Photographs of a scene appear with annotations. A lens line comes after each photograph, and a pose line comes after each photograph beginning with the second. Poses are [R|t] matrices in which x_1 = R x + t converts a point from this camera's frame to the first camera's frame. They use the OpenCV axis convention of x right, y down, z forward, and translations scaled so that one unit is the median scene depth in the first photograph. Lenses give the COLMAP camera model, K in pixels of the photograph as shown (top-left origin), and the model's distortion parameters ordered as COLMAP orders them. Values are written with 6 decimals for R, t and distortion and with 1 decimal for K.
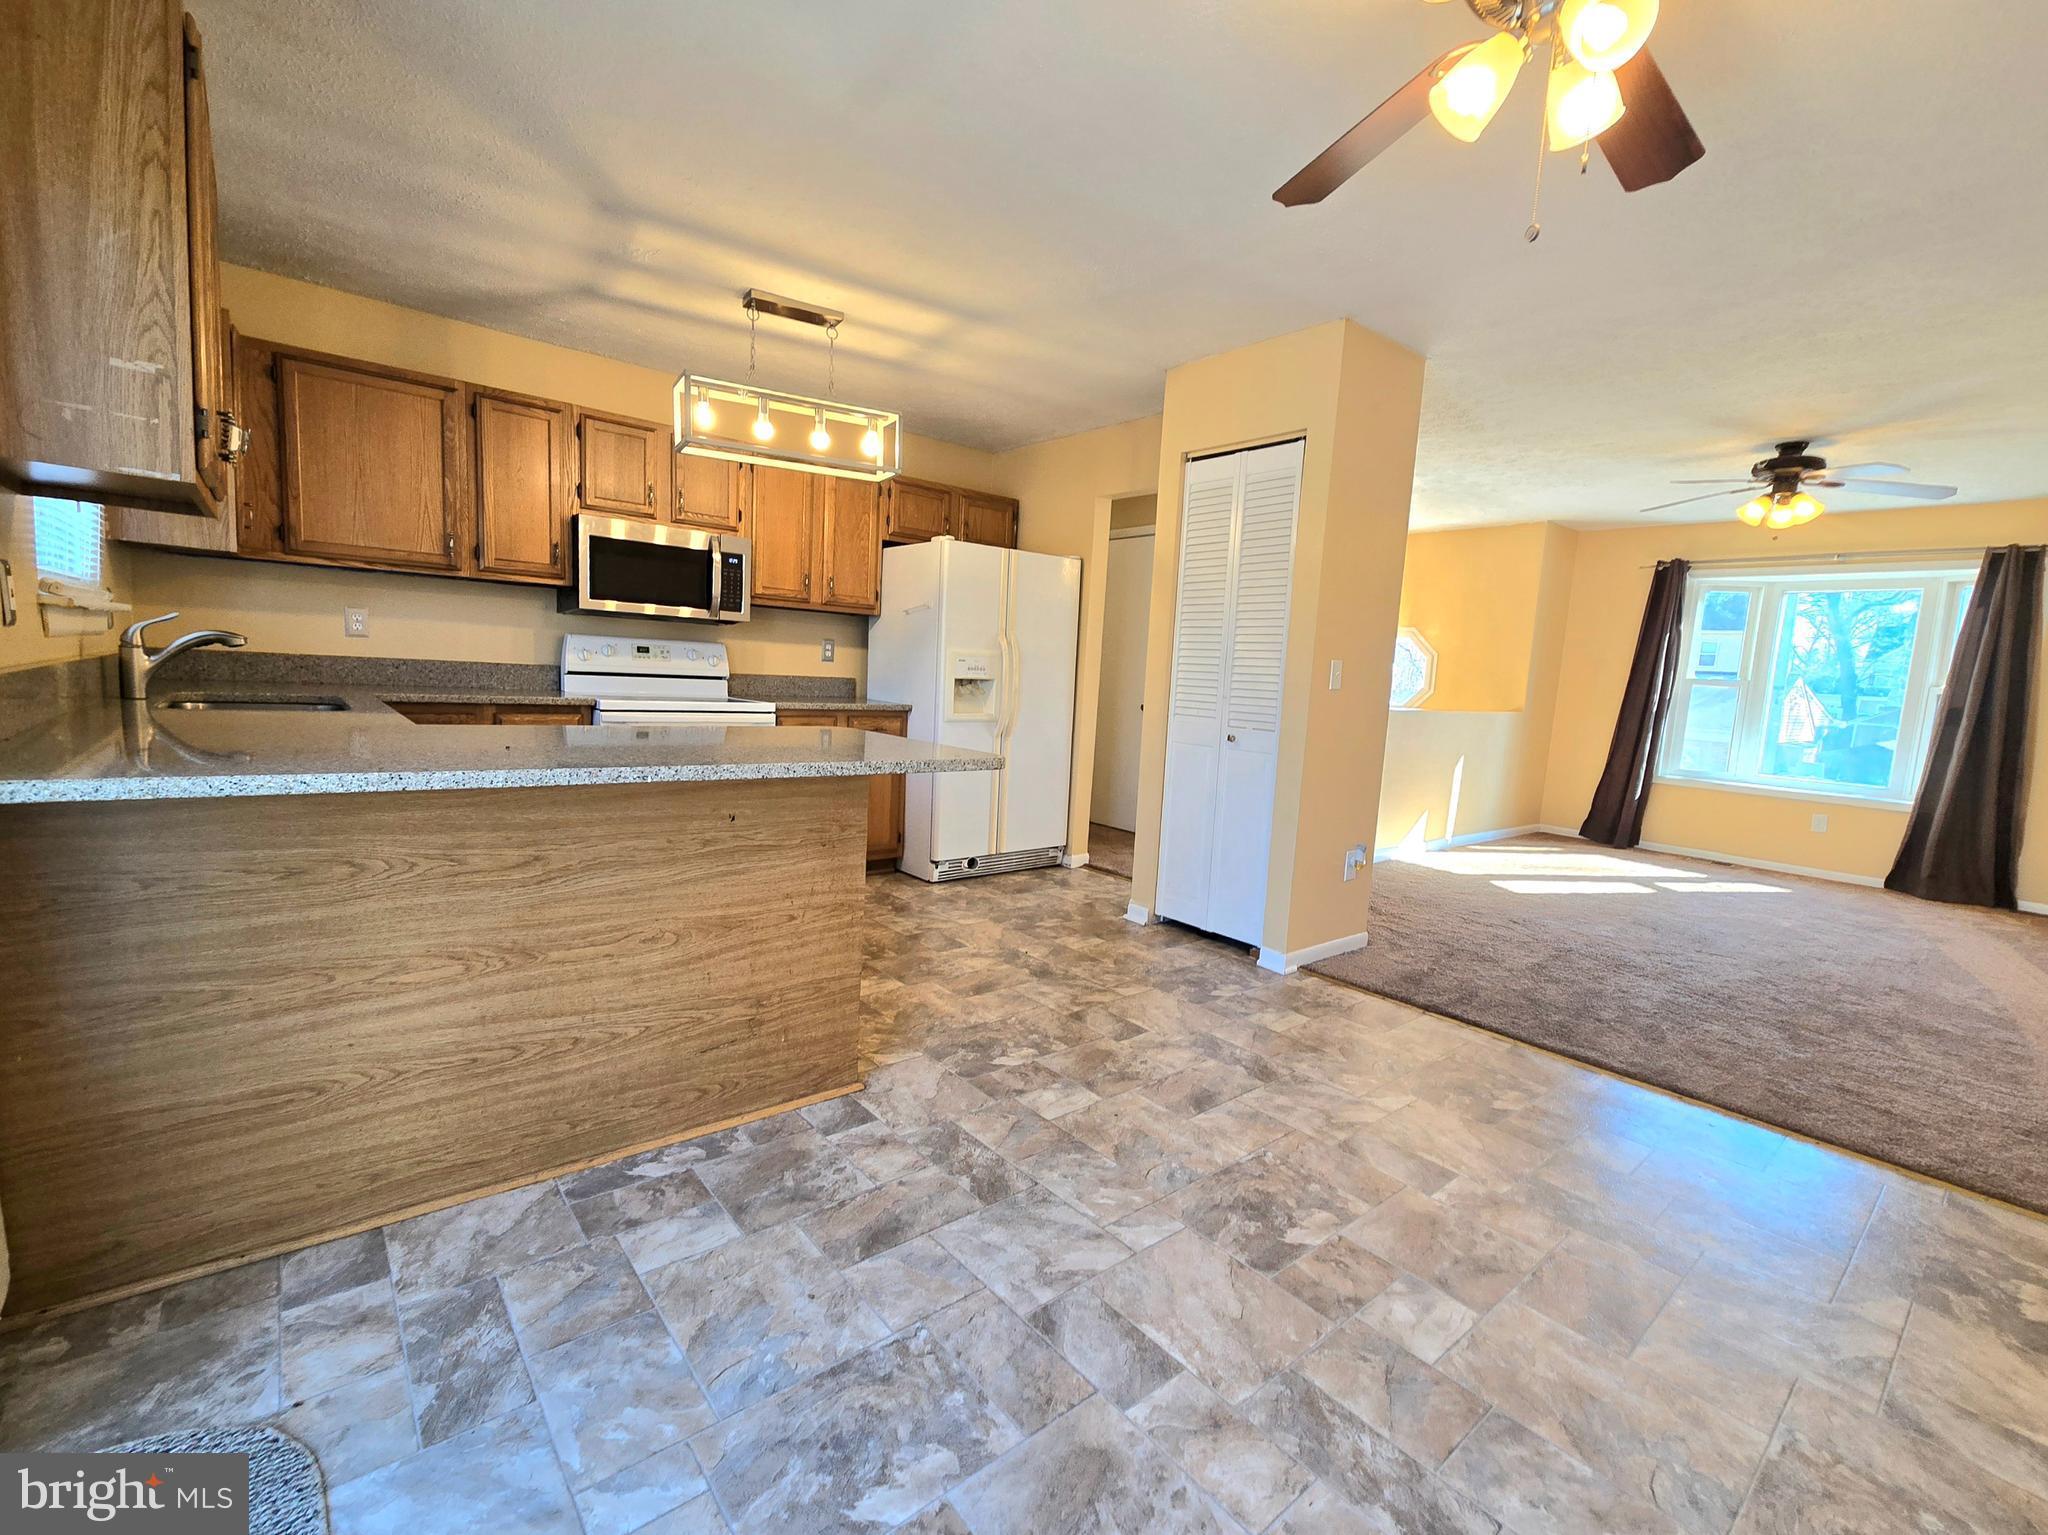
lens RADIAL K [[896.1, 0, 1036.7], [0, 896.1, 775.7], [0, 0, 1]] dist [-0.002897, 0.002405]
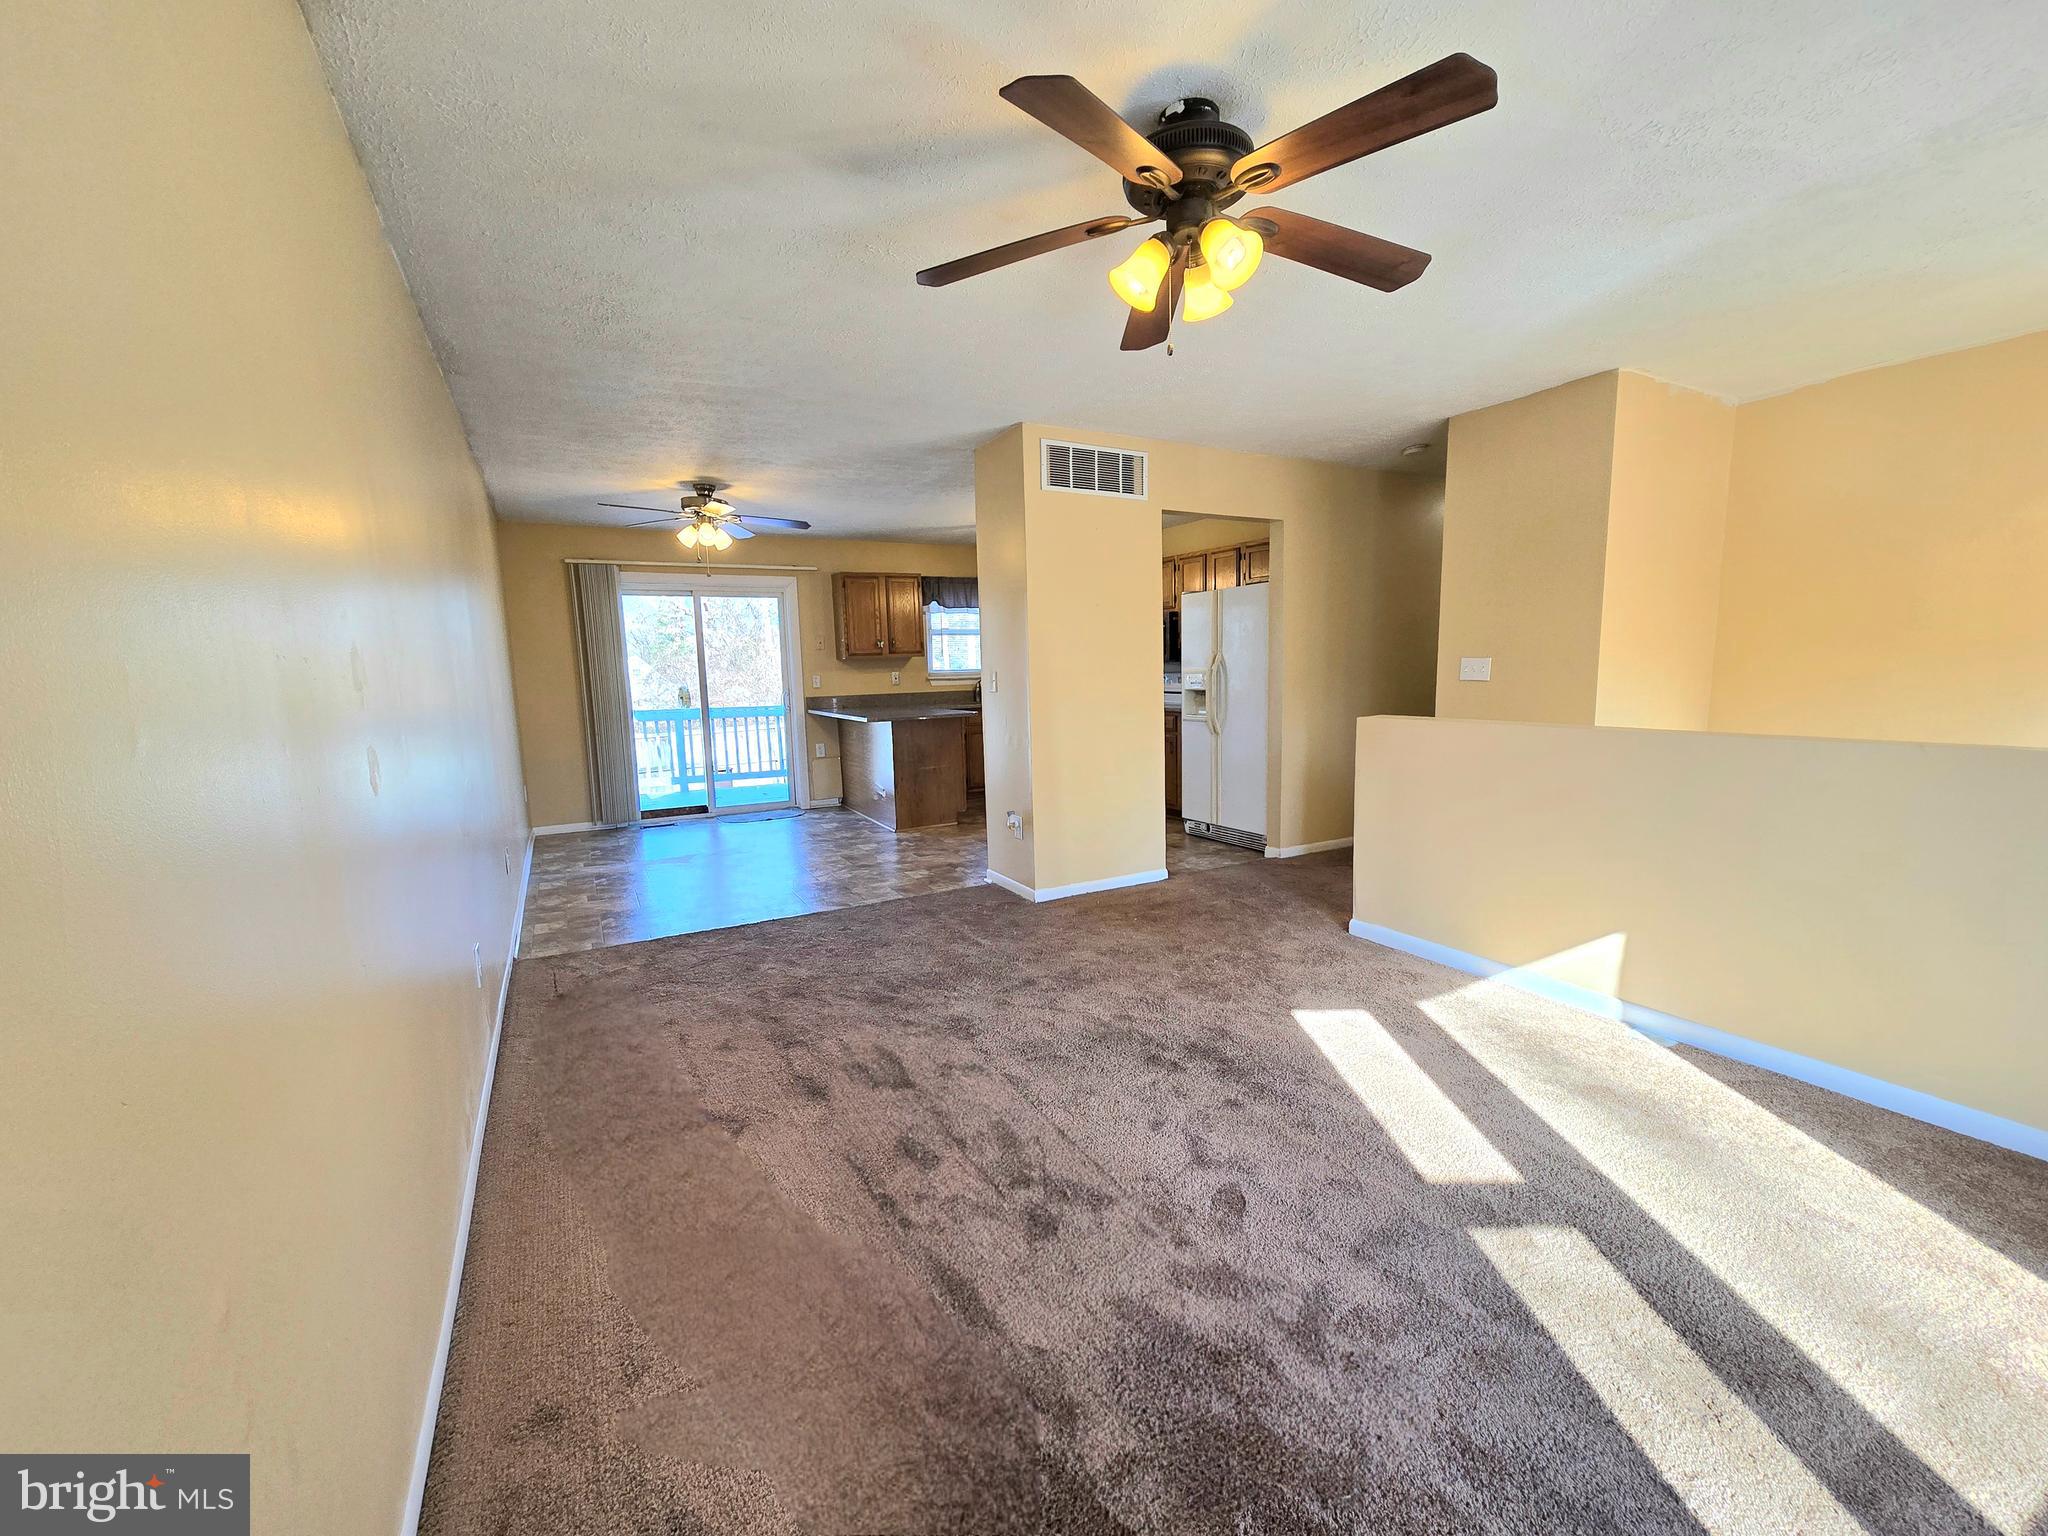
lens RADIAL K [[837.1, 0, 1028.9], [0, 837.1, 781.4], [0, 0, 1]] dist [-0.000141, 0.003799]
pose [[-0.198846, 0.084055, -0.976419, 2.073544], [-0.102376, 0.989083, 0.105994, -0.131473], [0.974669, 0.121038, -0.188070, 1.670508]]
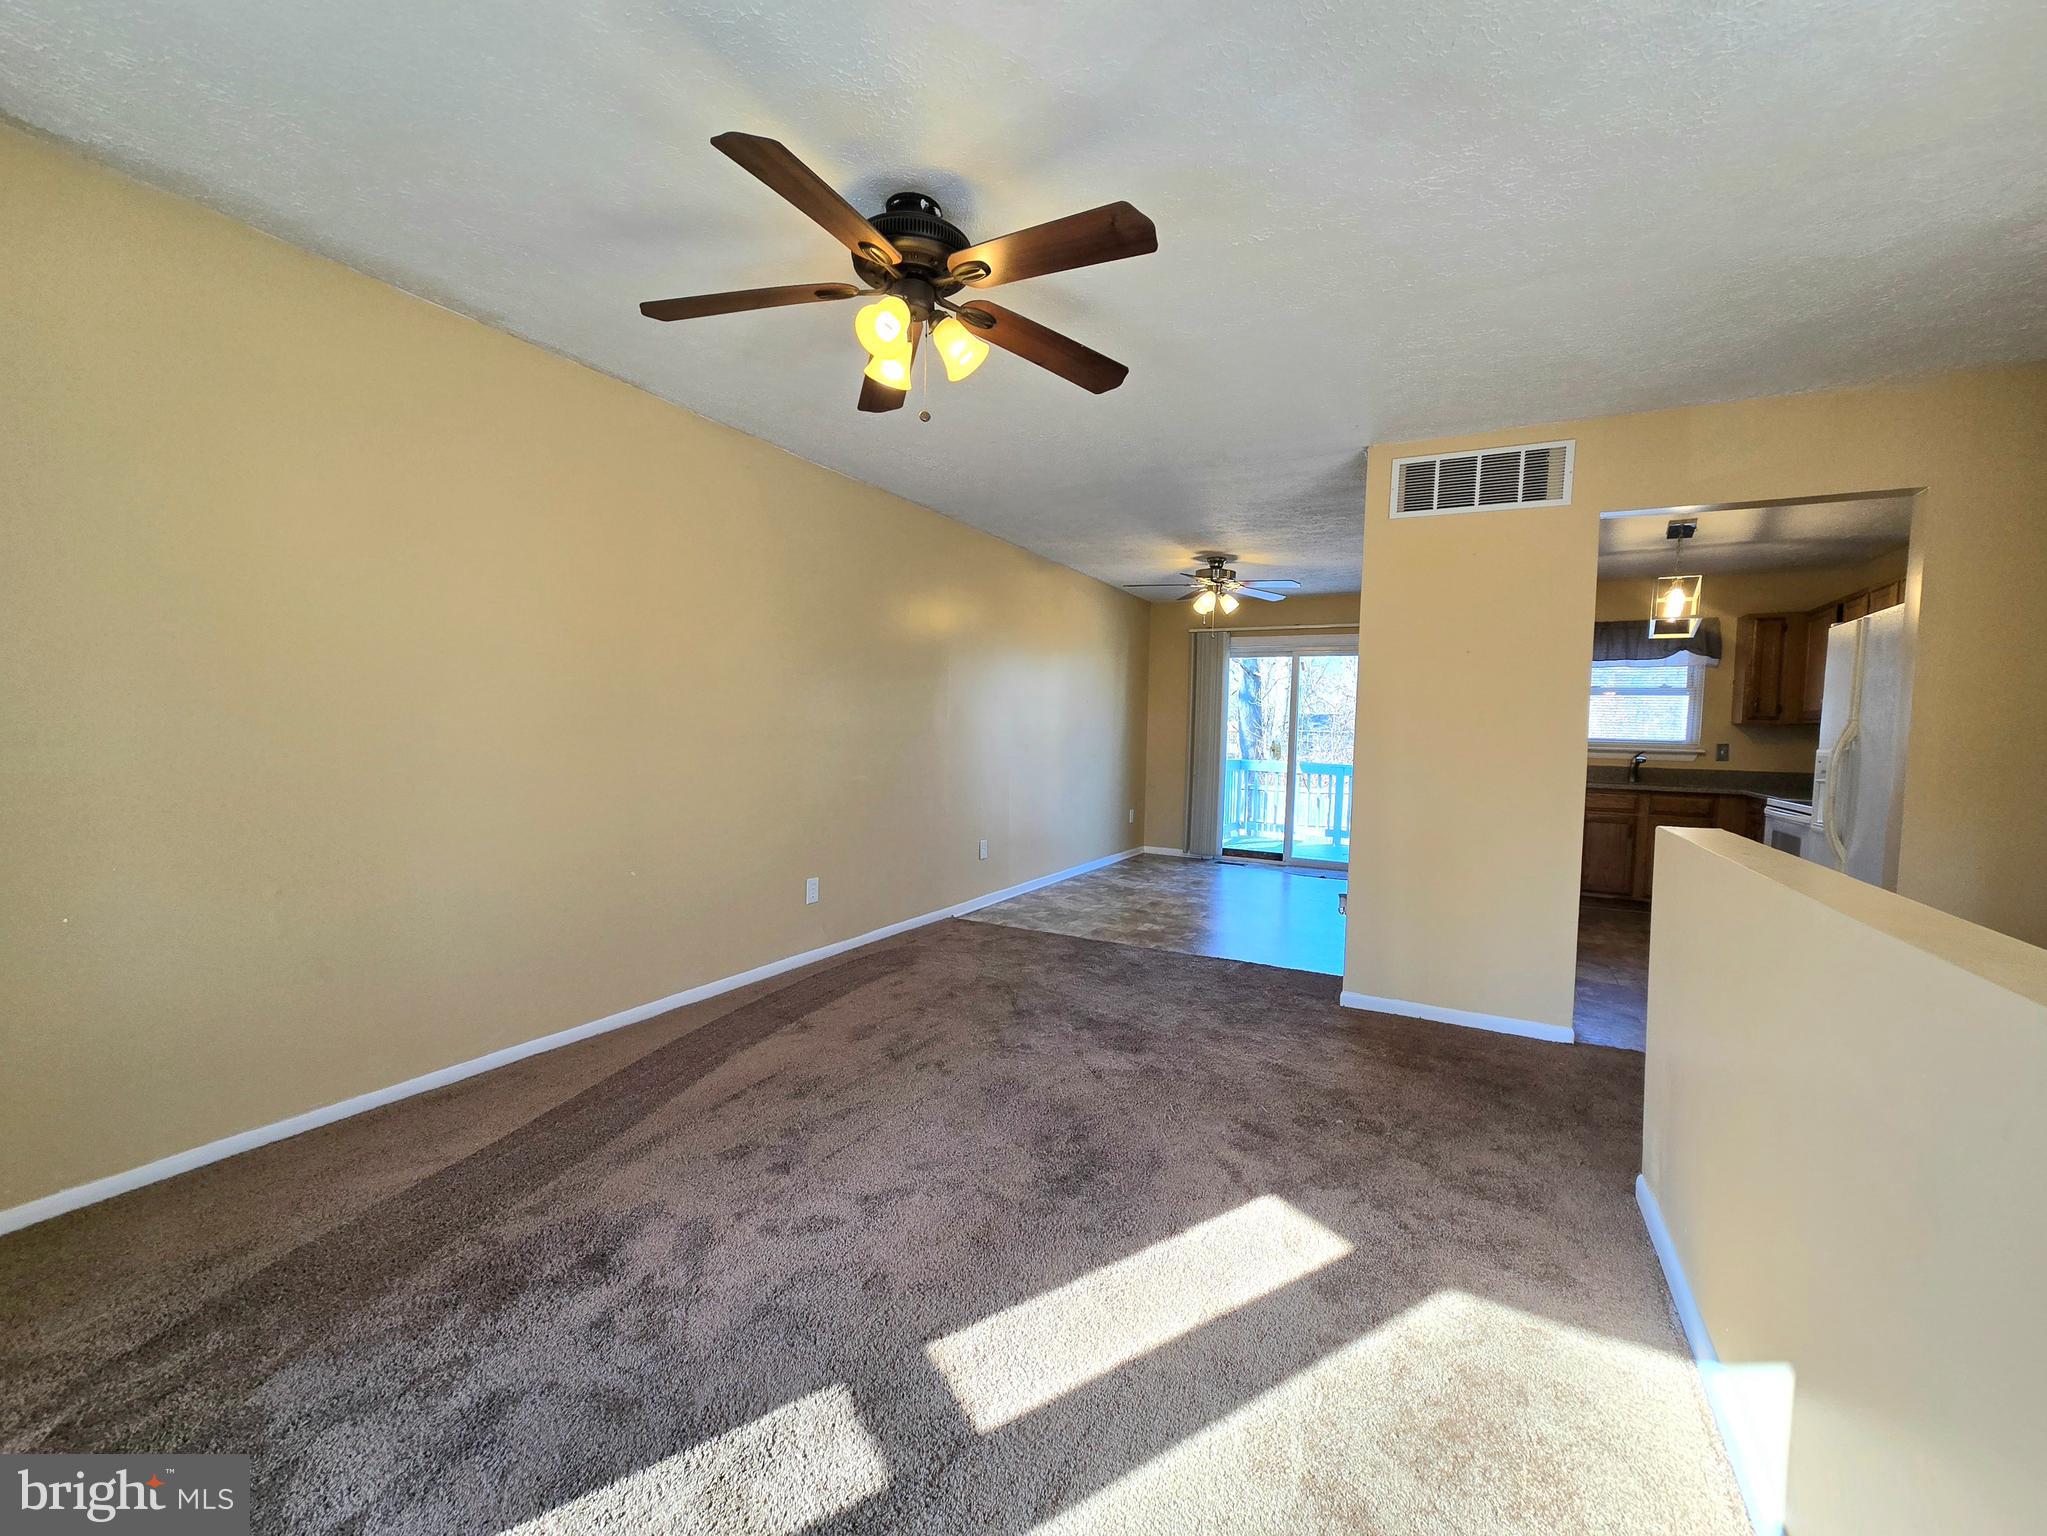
lens RADIAL K [[836.7, 0, 1028.4], [0, 836.7, 781.4], [0, 0, 1]] dist [-0.000141, 0.003799]
pose [[-0.925273, -0.053730, -0.375477, 1.515835], [-0.118985, 0.981065, 0.152822, -0.231481], [0.360156, 0.186078, -0.914146, 2.383610]]
